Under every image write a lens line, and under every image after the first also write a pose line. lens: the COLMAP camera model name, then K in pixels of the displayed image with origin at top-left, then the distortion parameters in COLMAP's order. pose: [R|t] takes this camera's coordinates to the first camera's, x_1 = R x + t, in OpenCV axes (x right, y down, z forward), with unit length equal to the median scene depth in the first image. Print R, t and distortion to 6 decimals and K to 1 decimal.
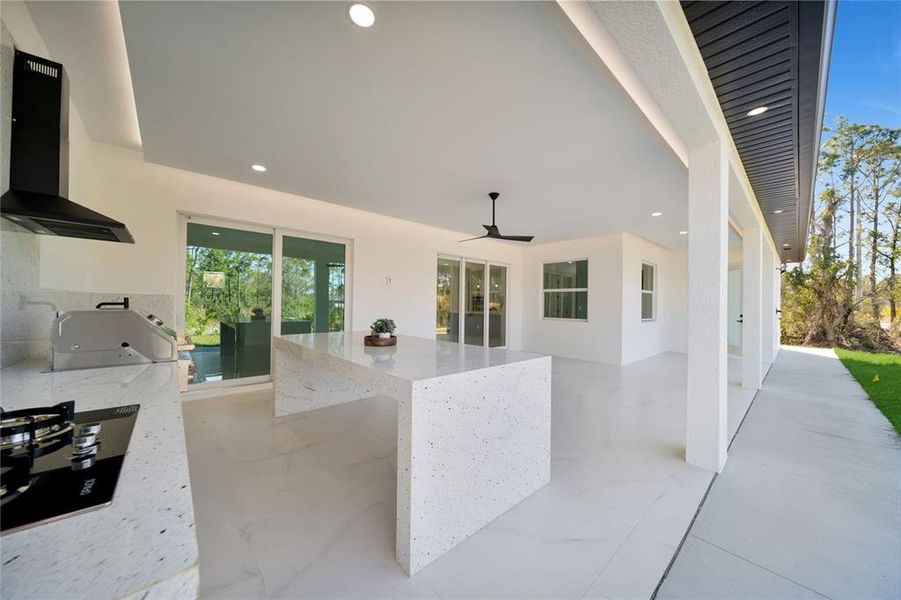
lens RADIAL K [[311.4, 0, 451.1], [0, 311.4, 302.5], [0, 0, 1]] dist [0.000870, -0.000080]
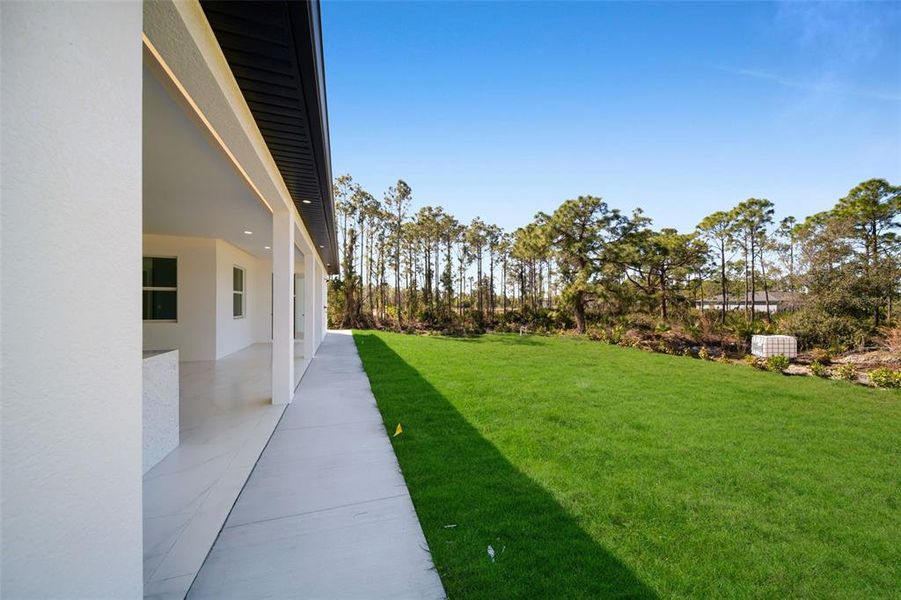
lens RADIAL K [[311.4, 0, 444.0], [0, 311.4, 304.6], [0, 0, 1]] dist [0.000870, -0.000080]
pose [[0.399441, -0.011145, 0.916691, -0.104698], [-0.004808, 0.999887, 0.014252, -0.009794], [-0.916746, -0.010100, 0.399342, -0.130553]]
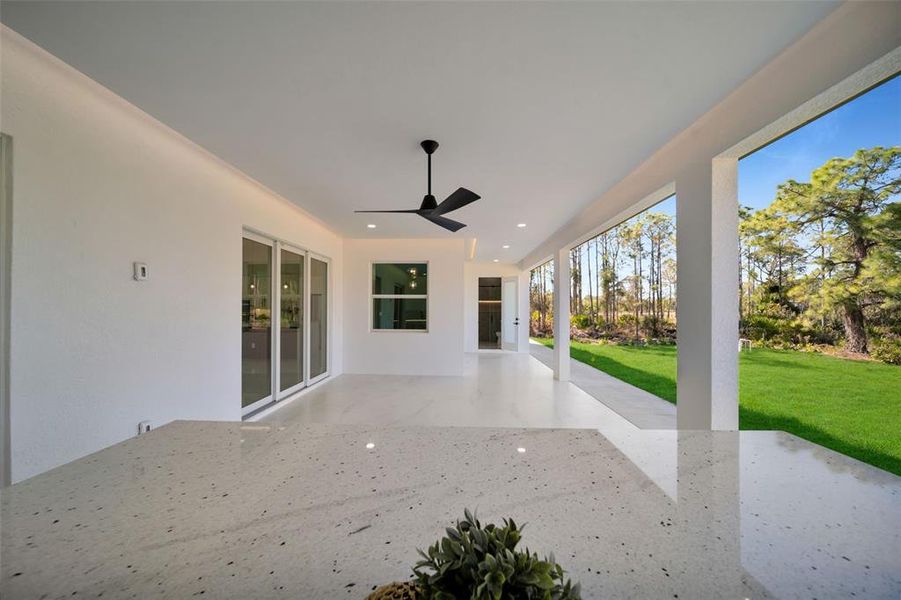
lens RADIAL K [[311.4, 0, 451.7], [0, 311.4, 304.6], [0, 0, 1]] dist [0.000870, -0.000080]
pose [[0.694106, -0.003849, 0.719862, -0.143521], [0.003541, 0.999992, 0.001932, -0.017304], [-0.719864, 0.001208, 0.694114, 0.284620]]
